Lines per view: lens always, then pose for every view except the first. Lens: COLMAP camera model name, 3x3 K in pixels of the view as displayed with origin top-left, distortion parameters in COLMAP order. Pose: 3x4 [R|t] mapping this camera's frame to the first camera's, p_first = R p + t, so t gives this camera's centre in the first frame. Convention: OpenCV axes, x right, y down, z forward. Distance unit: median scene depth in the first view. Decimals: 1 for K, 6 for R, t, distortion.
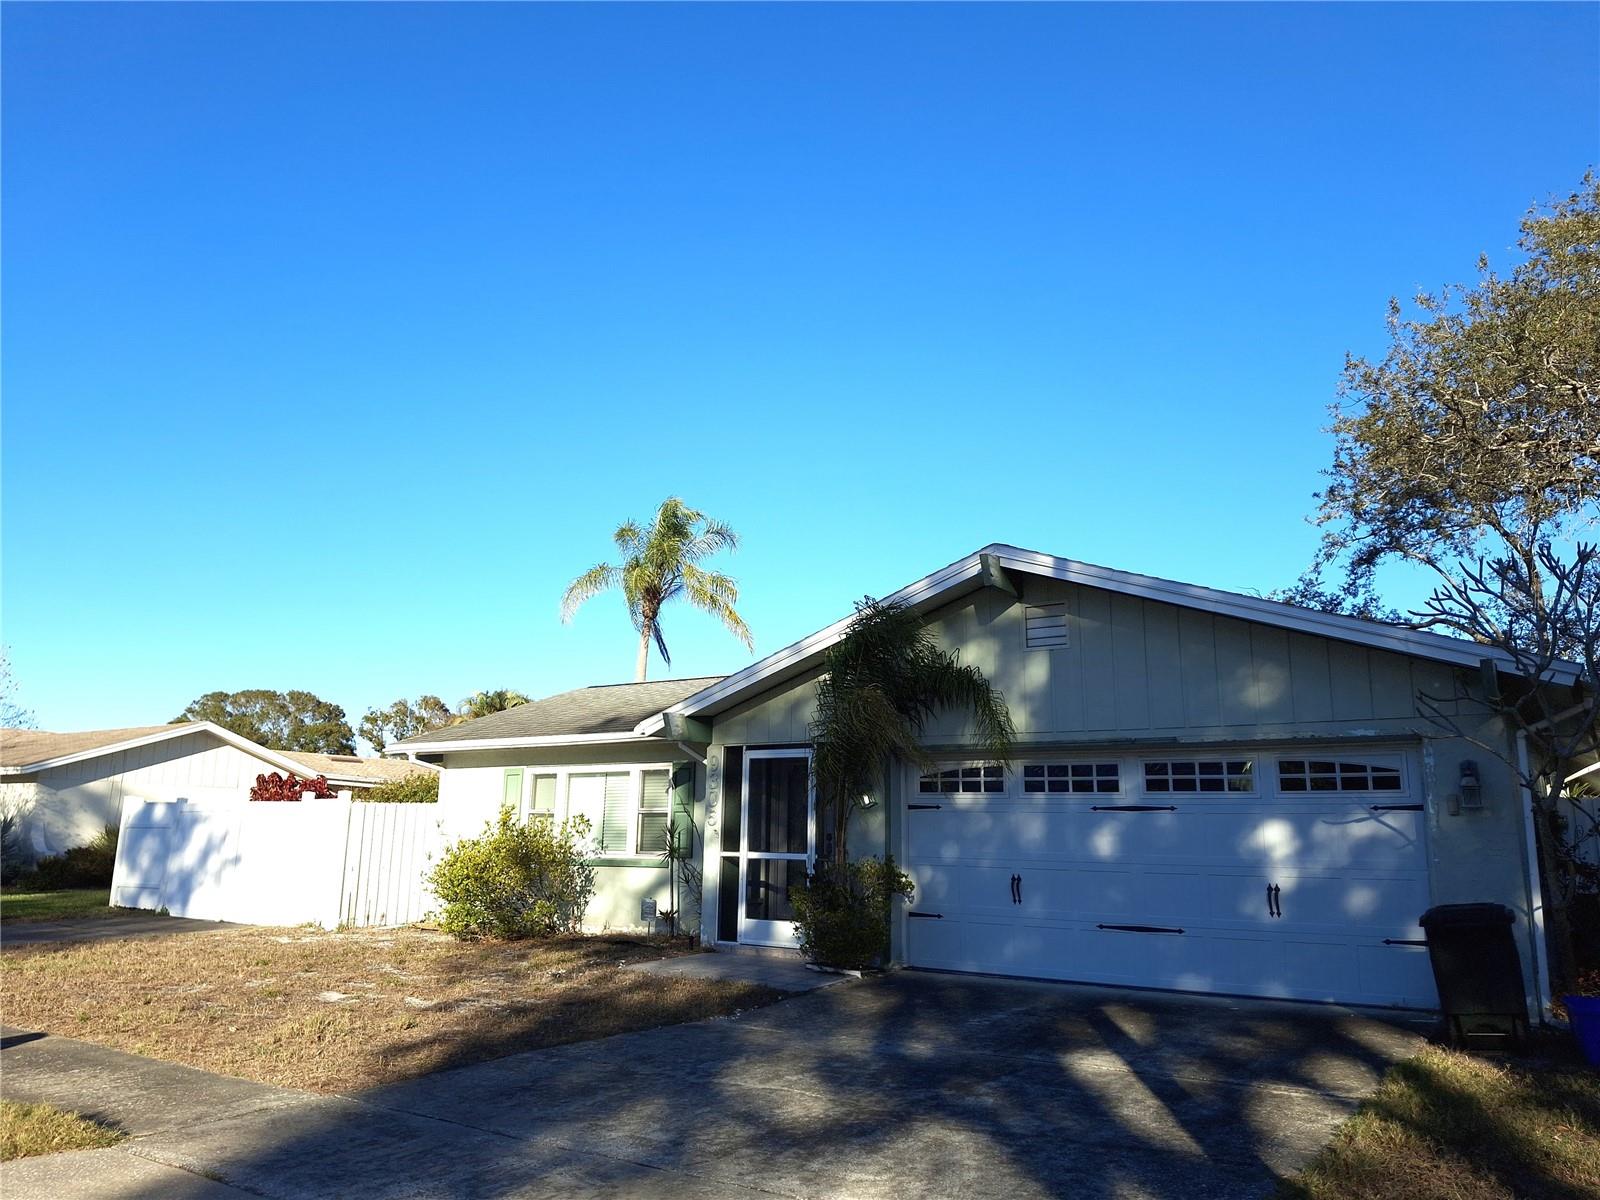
lens RADIAL K [[1216.2, 0, 800.0], [0, 1216.2, 600.0], [0, 0, 1]] dist [0.089181, -0.153439]
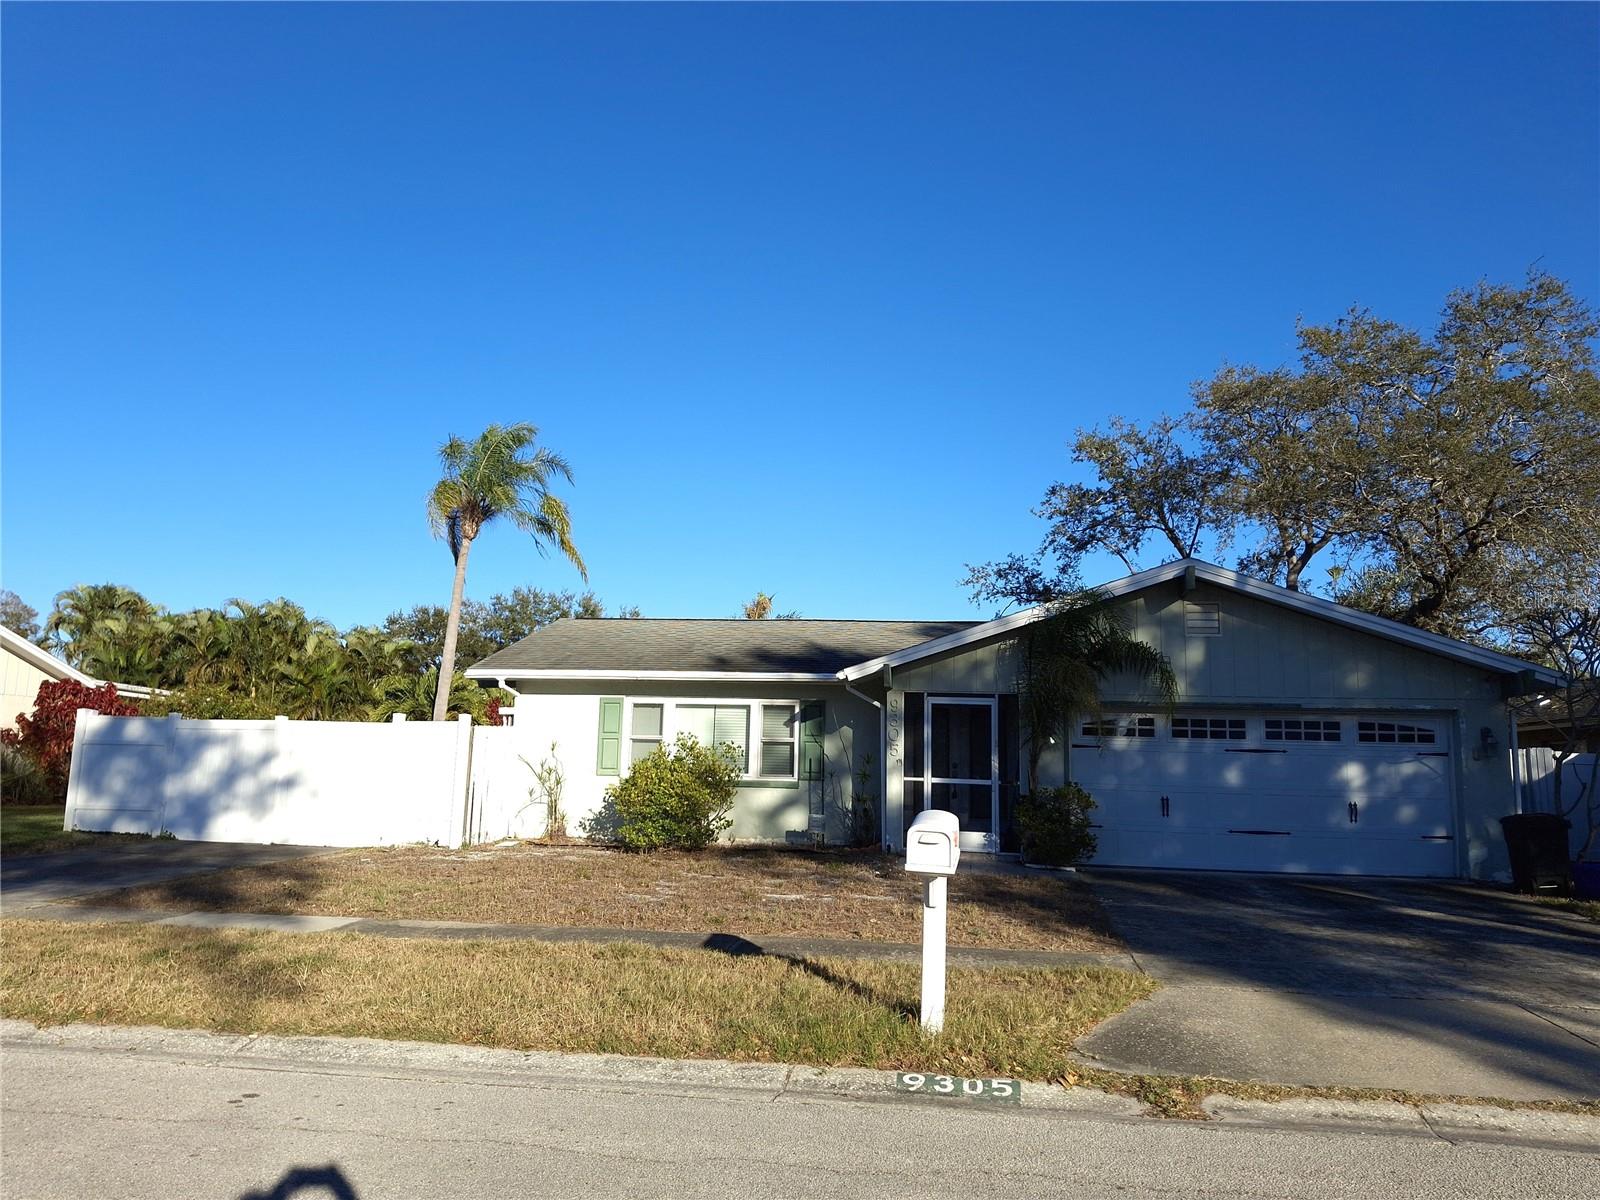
lens RADIAL K [[1176.4, 0, 800.0], [0, 1176.4, 600.0], [0, 0, 1]] dist [0.148463, -0.249924]
pose [[0.900863, 0.058535, 0.430138, -0.780242], [-0.091295, 0.994254, 0.055902, -0.033633], [-0.424394, -0.089630, 0.901031, -0.018903]]
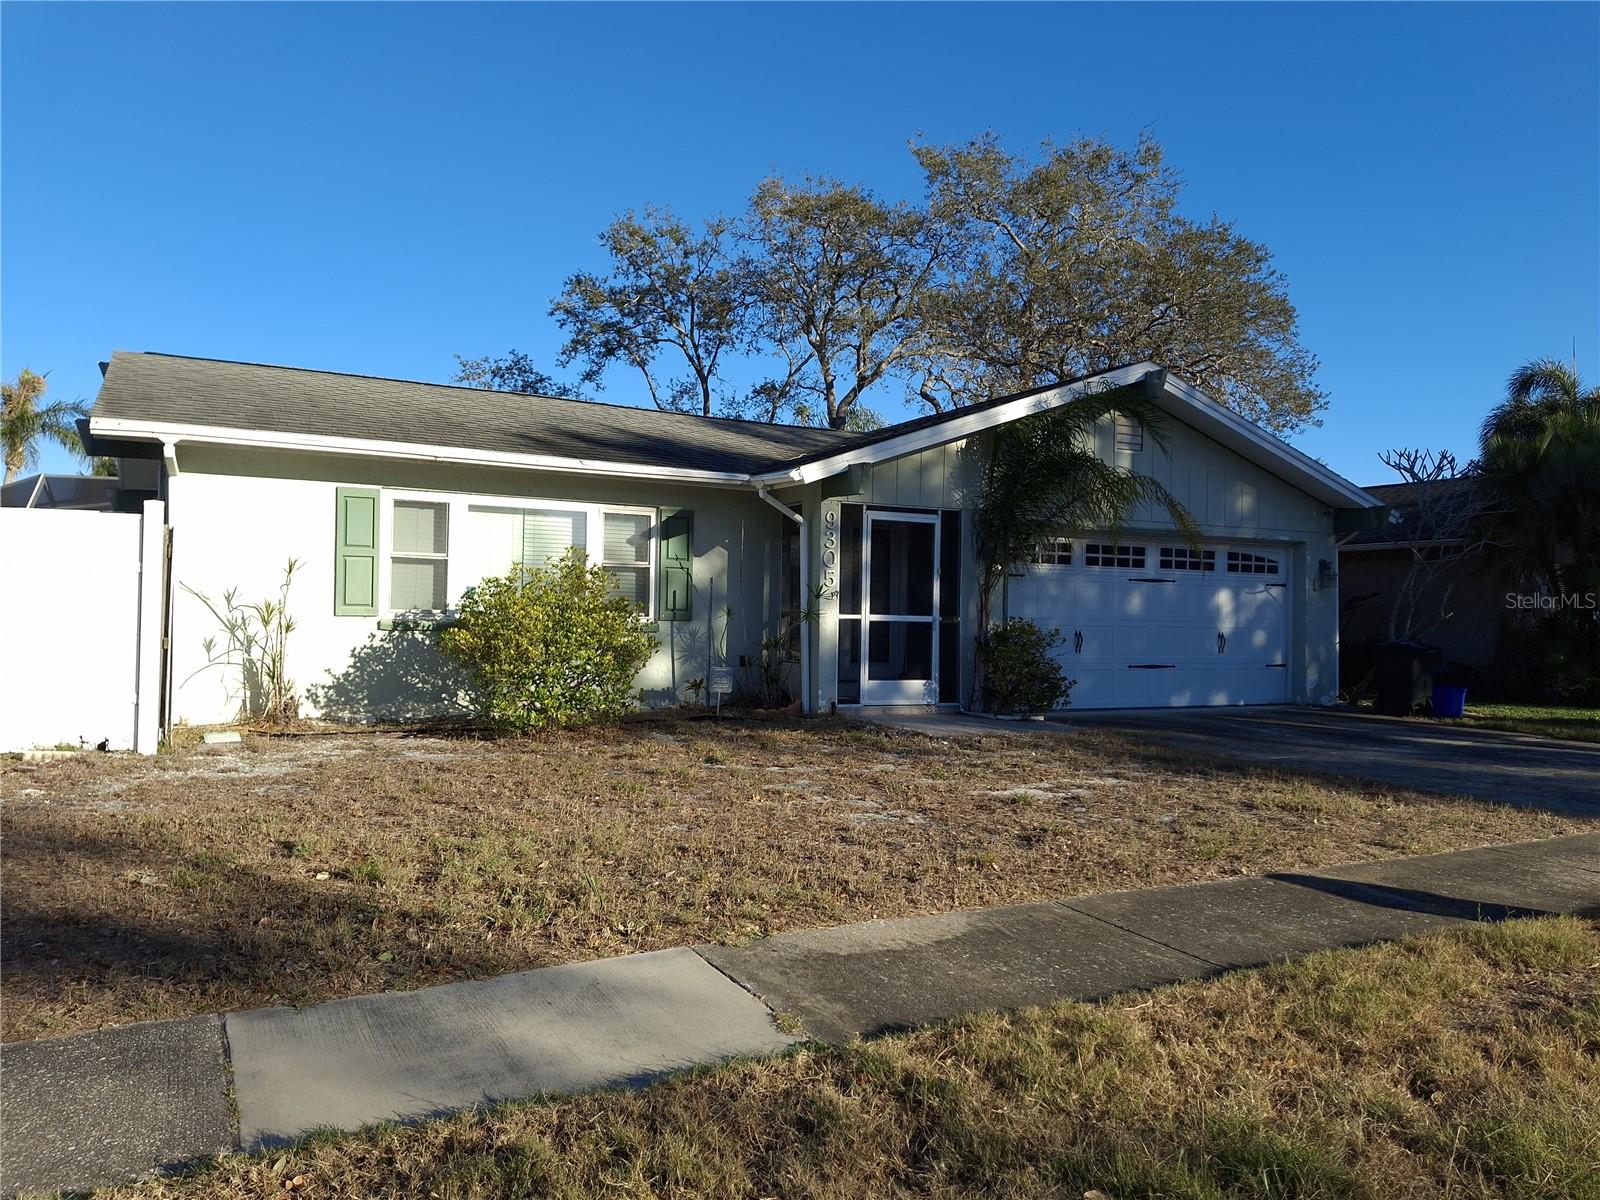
lens RADIAL K [[1176.4, 0, 800.0], [0, 1176.4, 600.0], [0, 0, 1]] dist [0.148463, -0.249924]
pose [[0.453989, -0.004381, 0.890997, -1.011713], [-0.186932, 0.977265, 0.100052, 0.125680], [-0.871178, -0.211978, 0.442848, 0.714338]]
